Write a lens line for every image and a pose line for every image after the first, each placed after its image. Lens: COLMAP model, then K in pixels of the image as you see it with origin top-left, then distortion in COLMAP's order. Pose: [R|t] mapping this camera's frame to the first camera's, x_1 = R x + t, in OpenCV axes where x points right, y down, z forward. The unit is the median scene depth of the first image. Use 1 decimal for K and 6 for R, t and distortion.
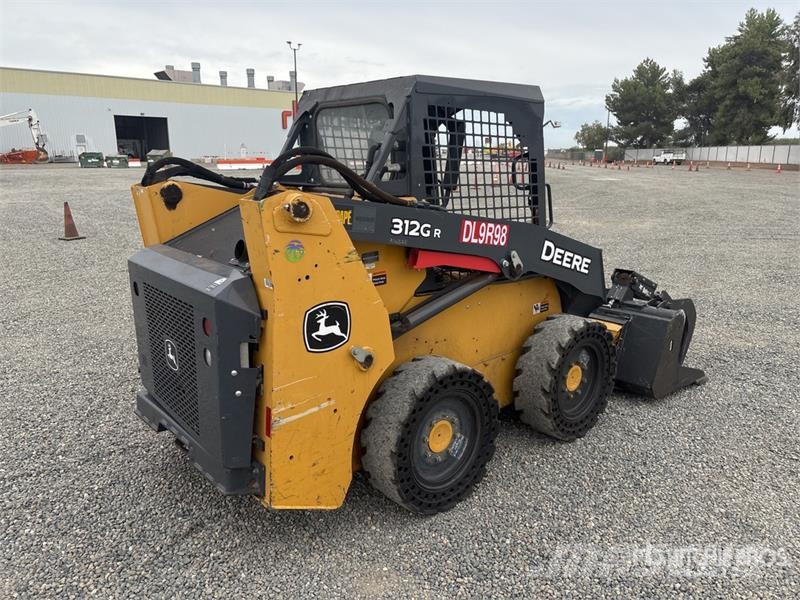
lens RADIAL K [[604.8, 0, 400.0], [0, 604.8, 300.0], [0, 0, 1]] dist [0.108996, -0.109811]
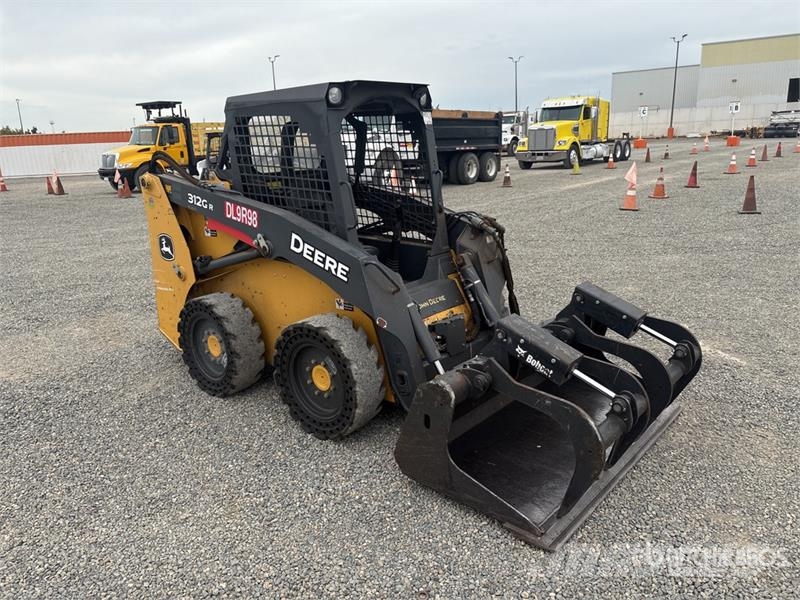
lens RADIAL K [[585.0, 0, 375.8], [0, 585.0, 302.8], [0, 0, 1]] dist [0.001900, 0.002471]
pose [[0.161036, 0.267483, -0.950011, 1.252096], [-0.197614, 0.951820, 0.234495, -0.246548], [0.966962, 0.149973, 0.206135, 0.927843]]
